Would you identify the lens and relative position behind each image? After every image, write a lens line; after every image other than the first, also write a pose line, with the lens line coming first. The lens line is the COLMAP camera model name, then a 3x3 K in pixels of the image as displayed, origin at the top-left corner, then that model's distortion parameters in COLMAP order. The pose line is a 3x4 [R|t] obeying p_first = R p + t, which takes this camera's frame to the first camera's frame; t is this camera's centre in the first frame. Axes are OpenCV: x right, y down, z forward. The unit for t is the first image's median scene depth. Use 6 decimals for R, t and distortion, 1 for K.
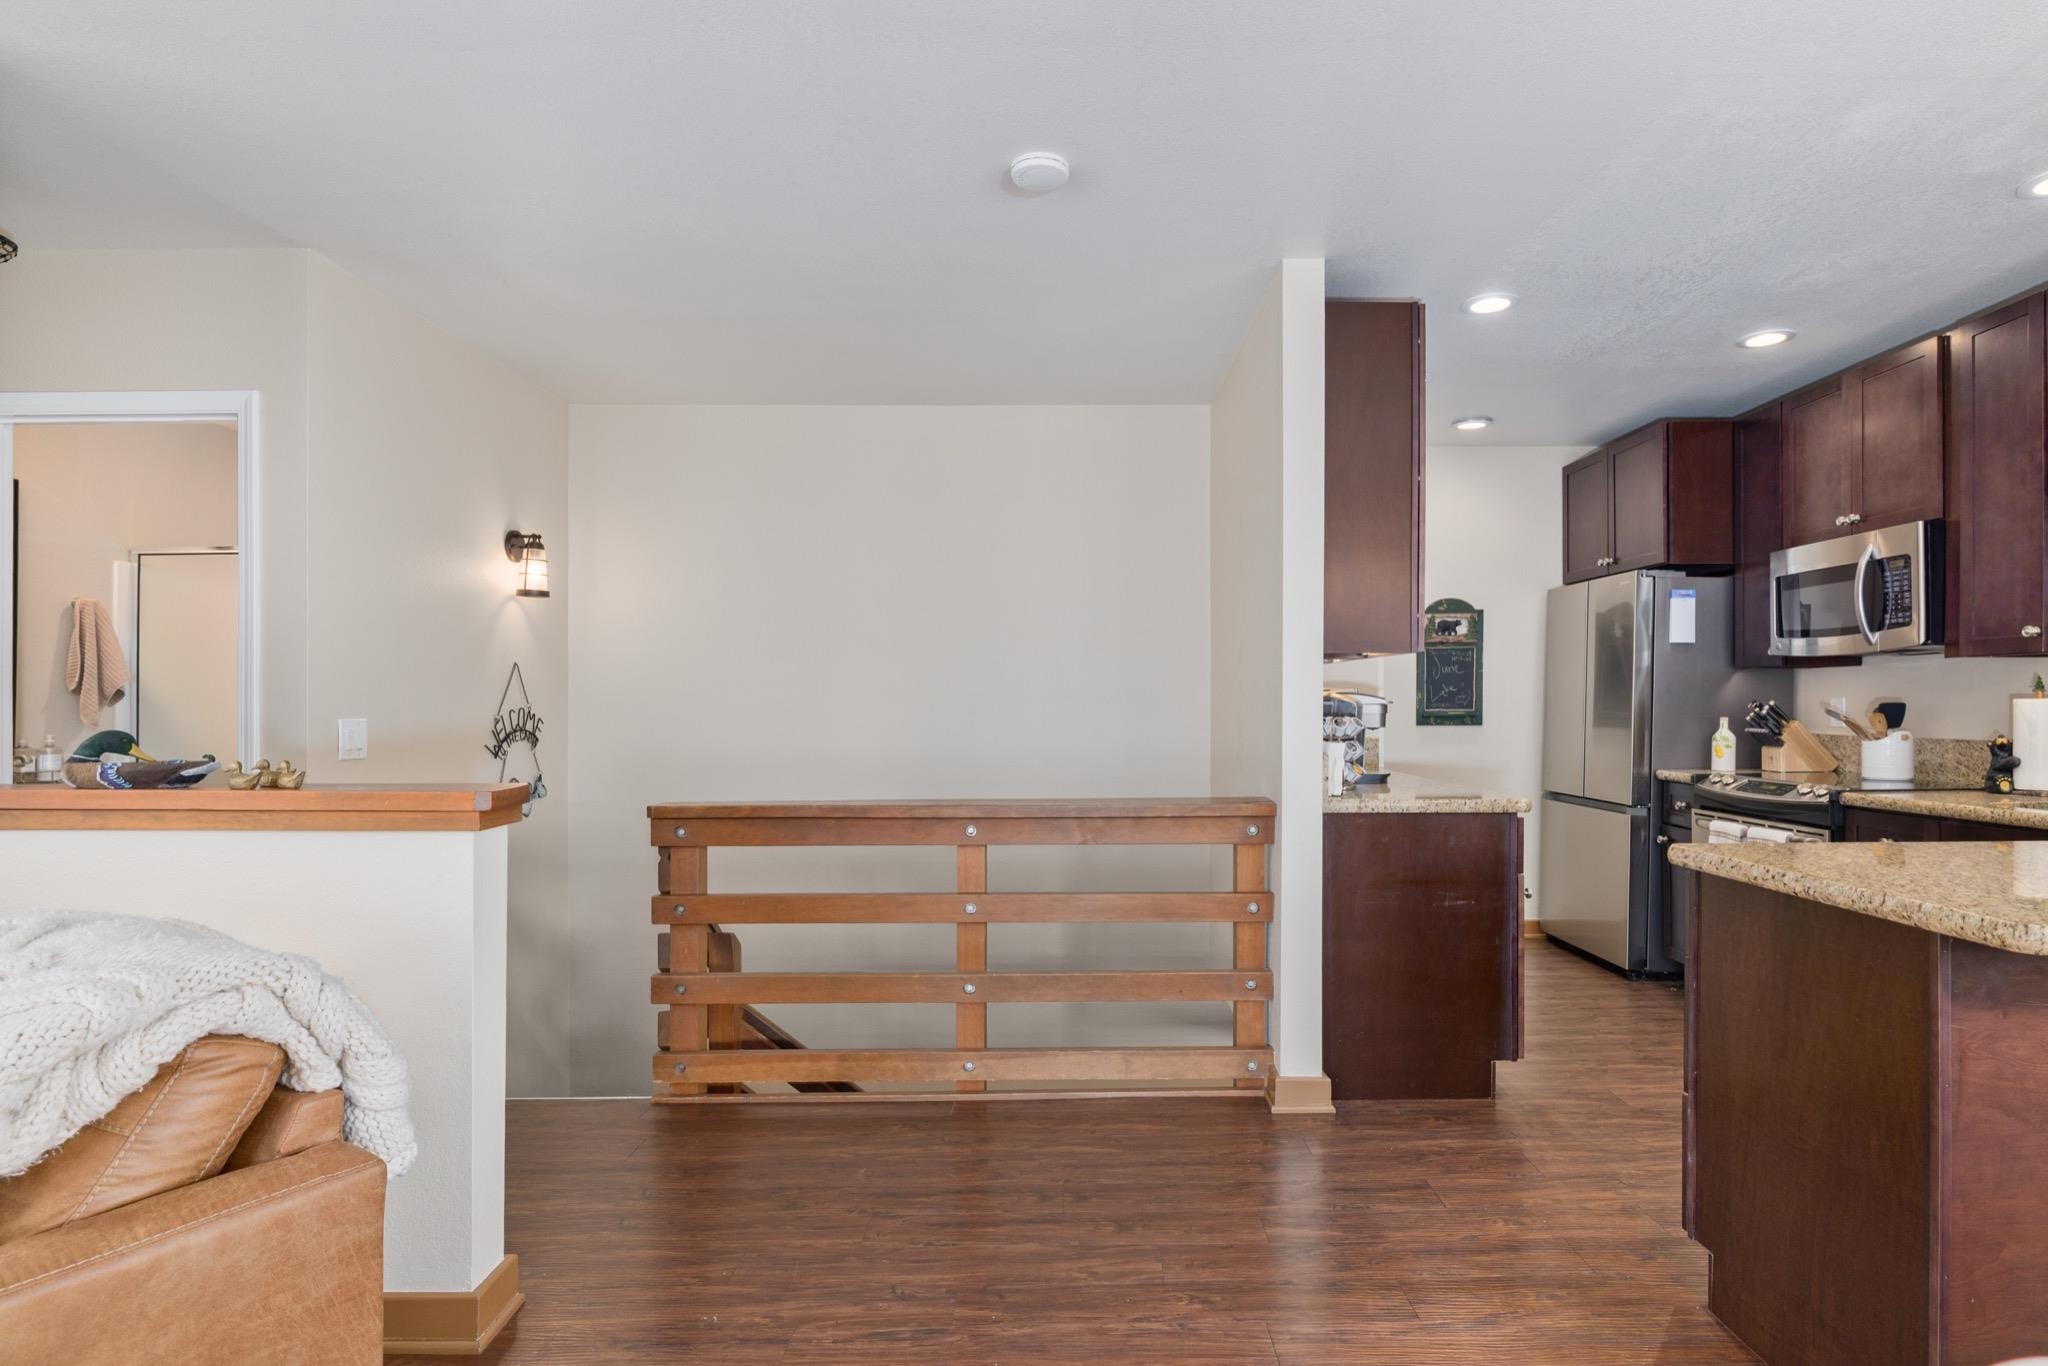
lens RADIAL K [[1055.8, 0, 1077.8], [0, 1055.8, 695.3], [0, 0, 1]] dist [-0.002326, -0.000347]
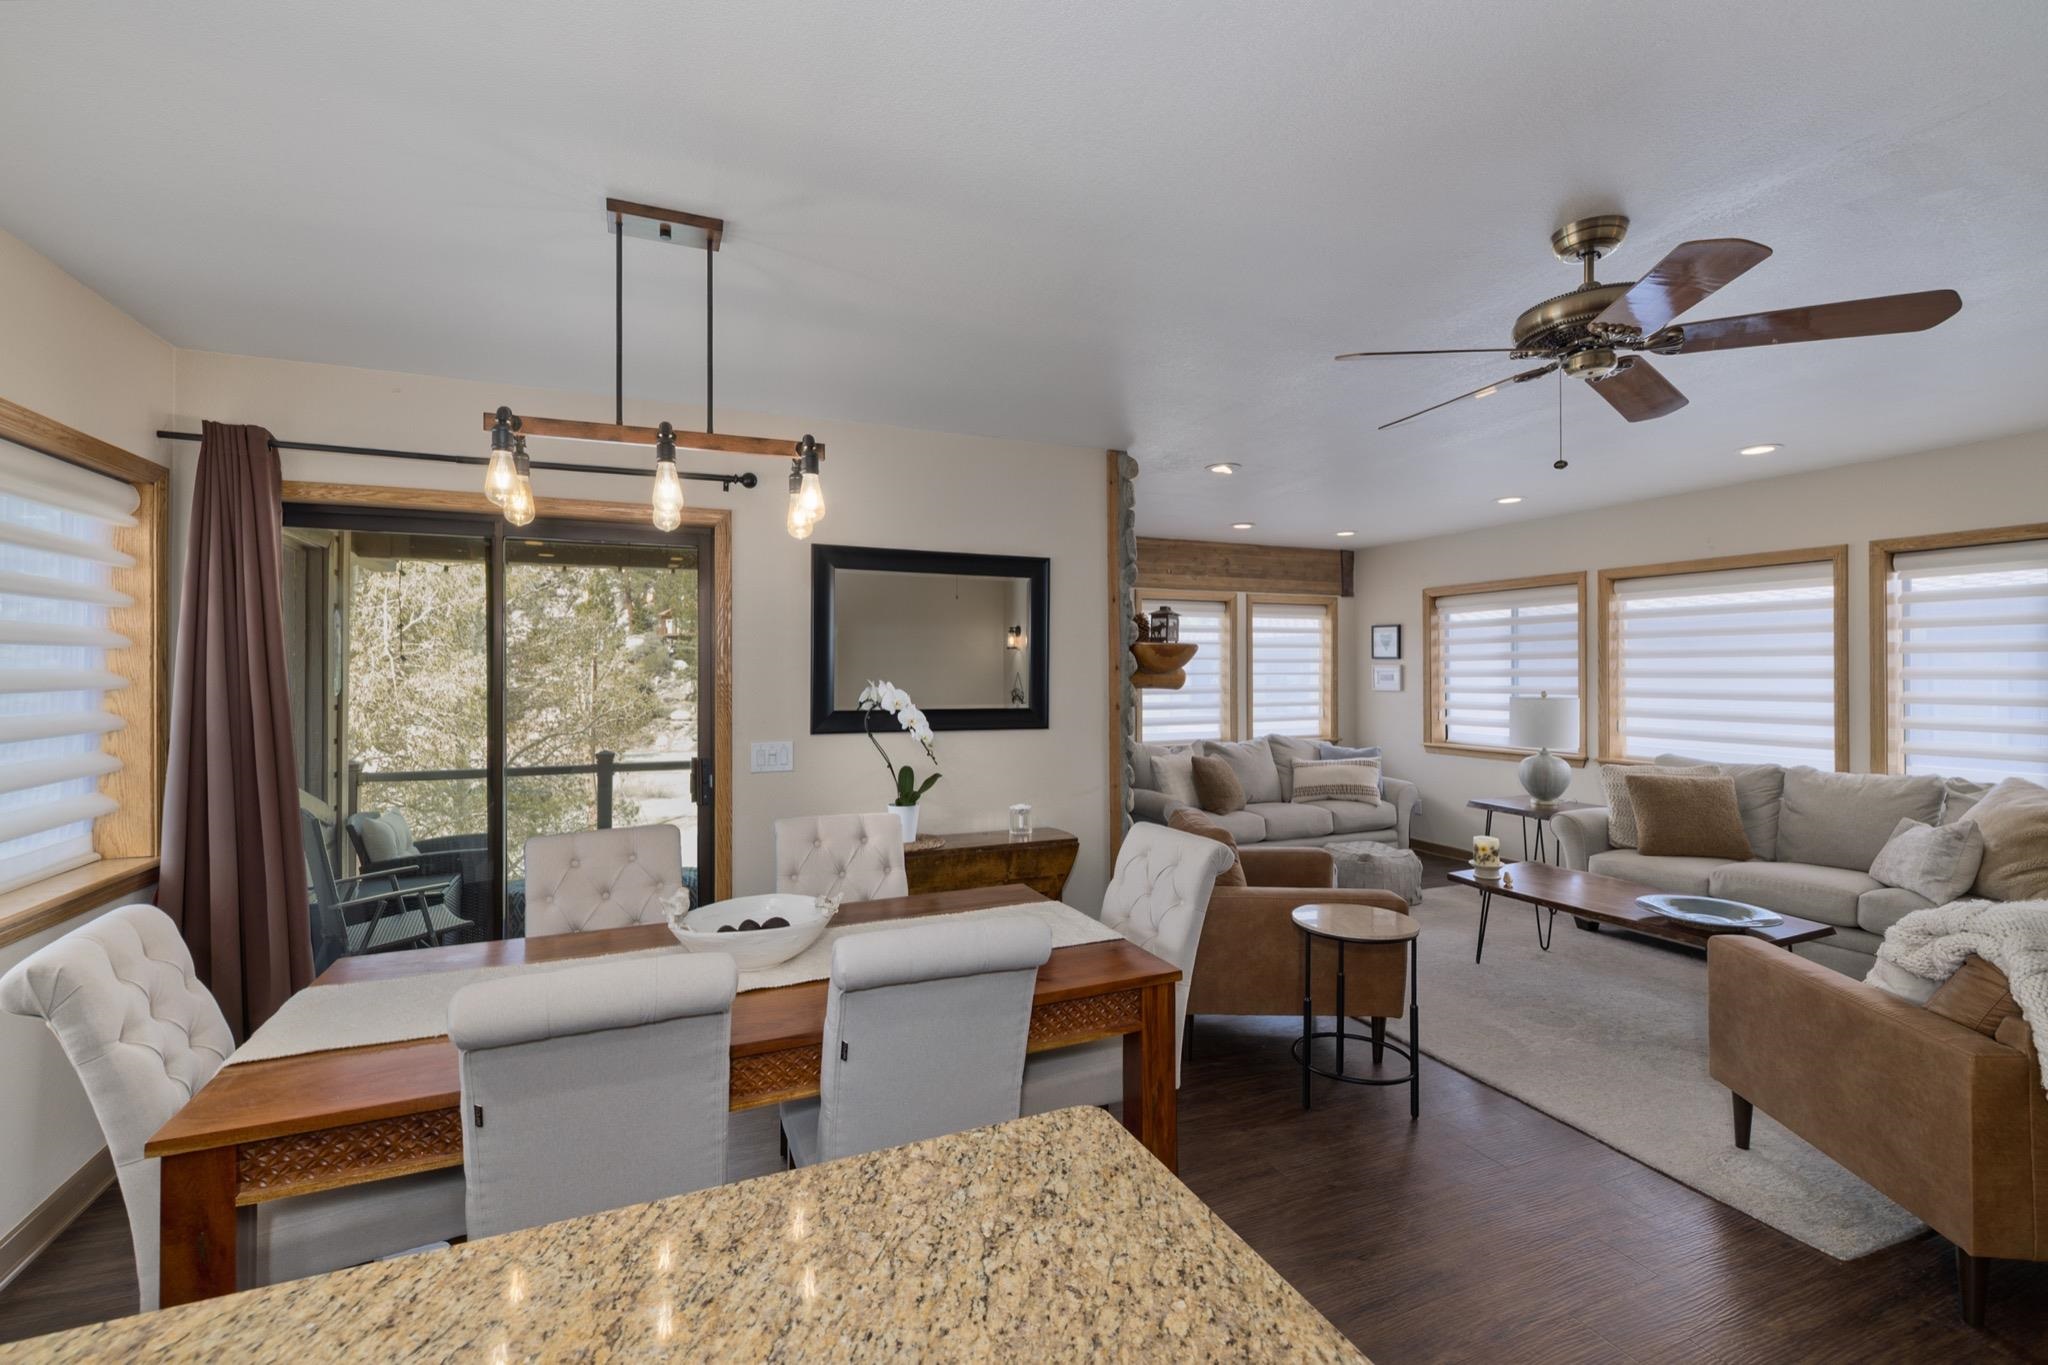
lens RADIAL K [[871.3, 0, 1015.0], [0, 871.3, 665.4], [0, 0, 1]] dist [0.001438, 0.000078]
pose [[-0.923927, 0.003838, -0.382550, 0.444827], [0.008192, 0.999919, -0.009752, -0.061488], [0.382482, -0.012144, -0.923883, 0.601457]]
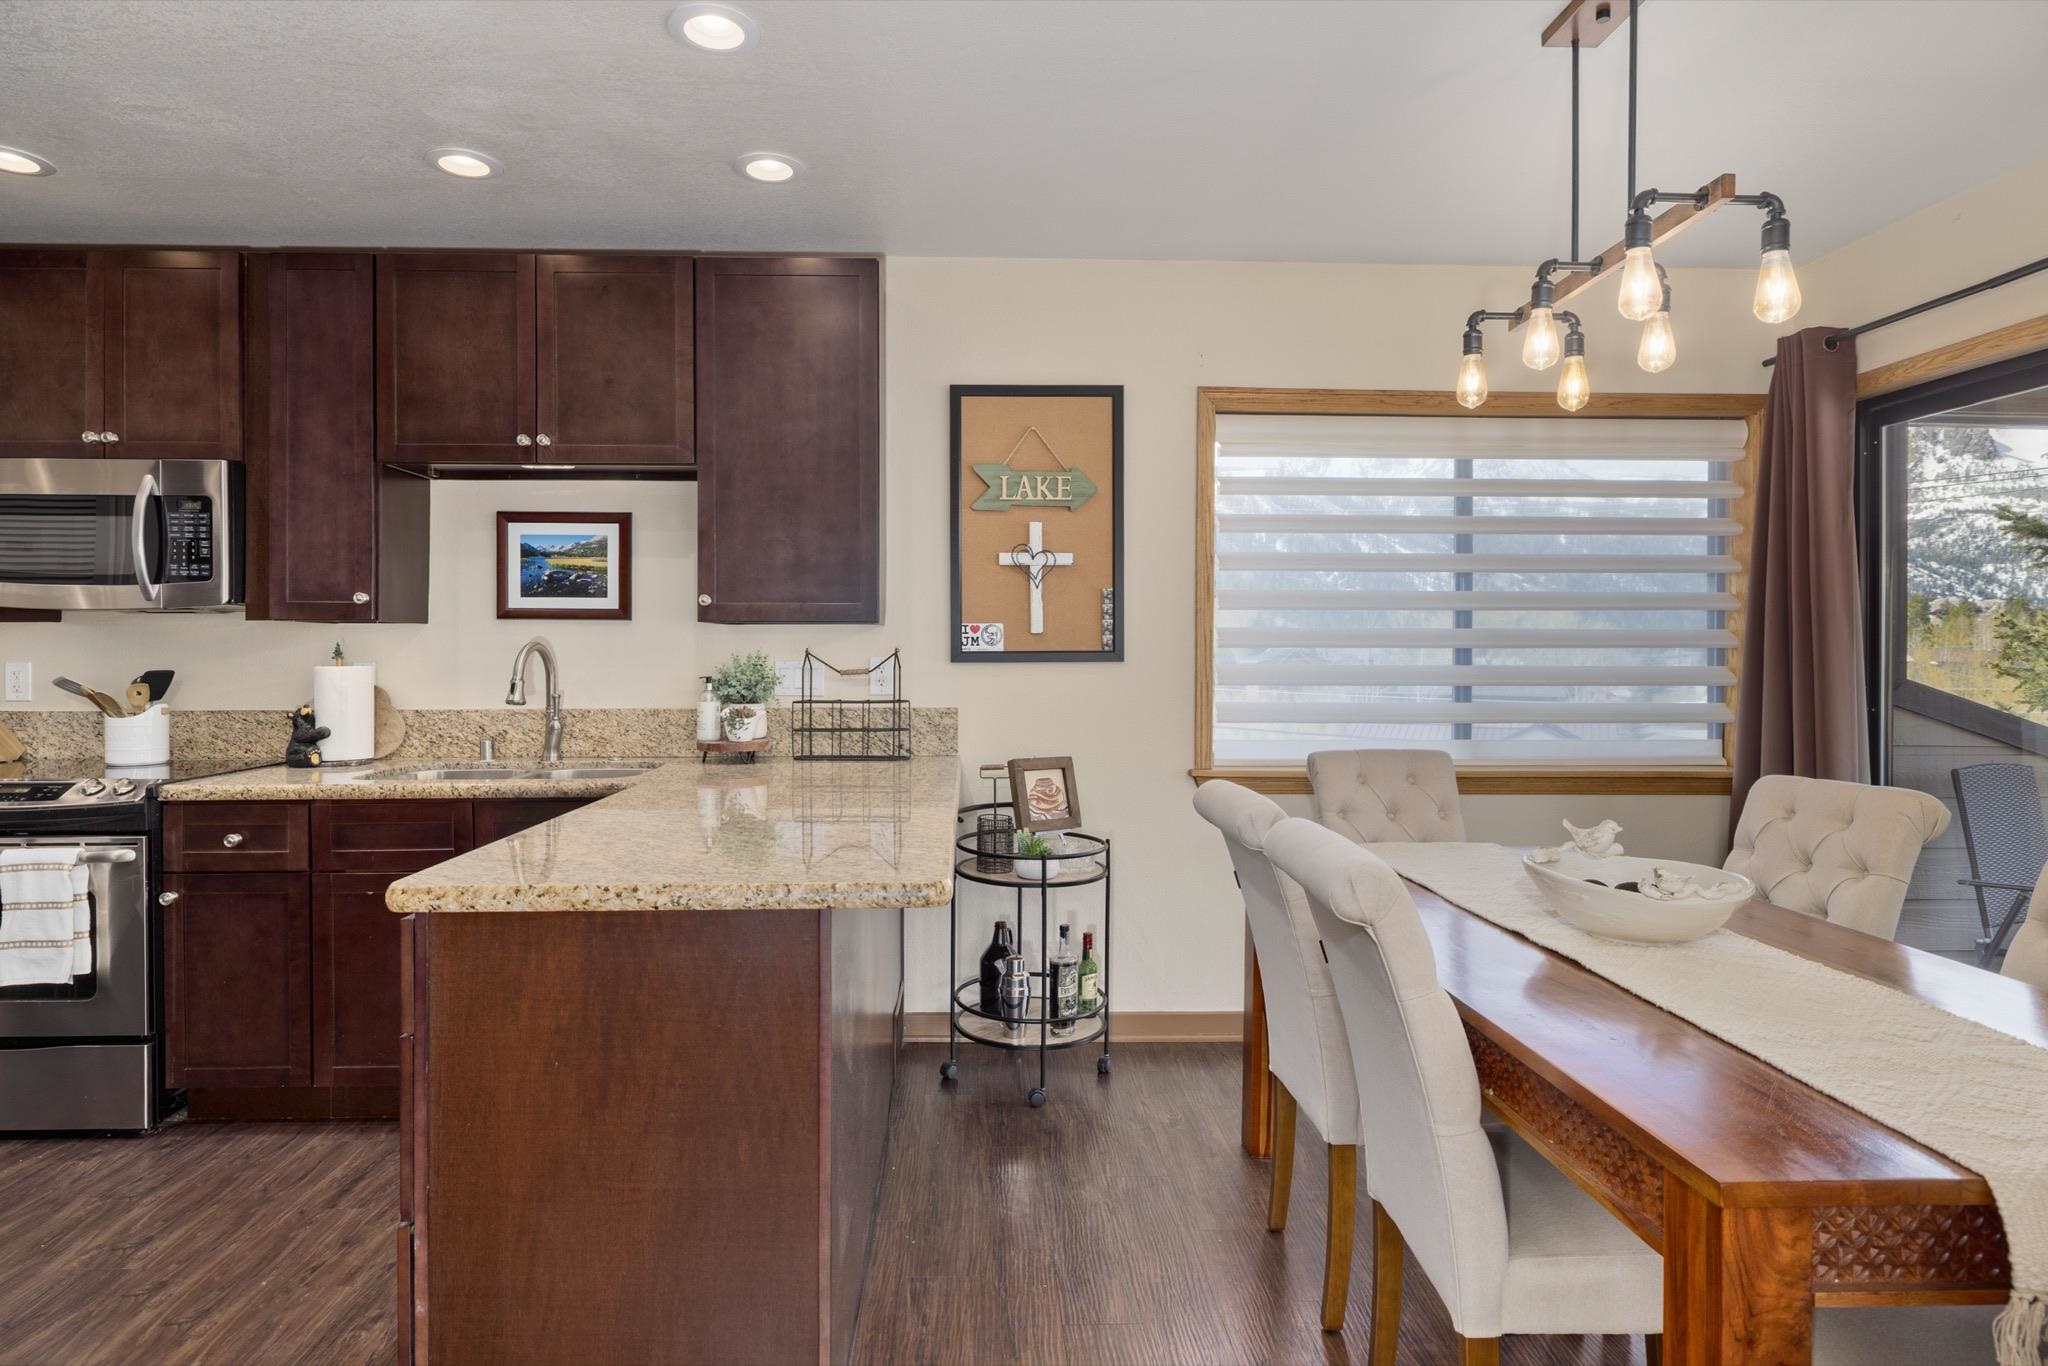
lens RADIAL K [[1118.0, 0, 1010.4], [0, 1118.0, 639.5], [0, 0, 1]] dist [-0.000478, -0.002025]
pose [[-0.019176, 0.014248, 0.999715, -0.113560], [-0.008834, 0.999857, -0.014420, -0.010023], [-0.999777, -0.009108, -0.019047, 0.337182]]
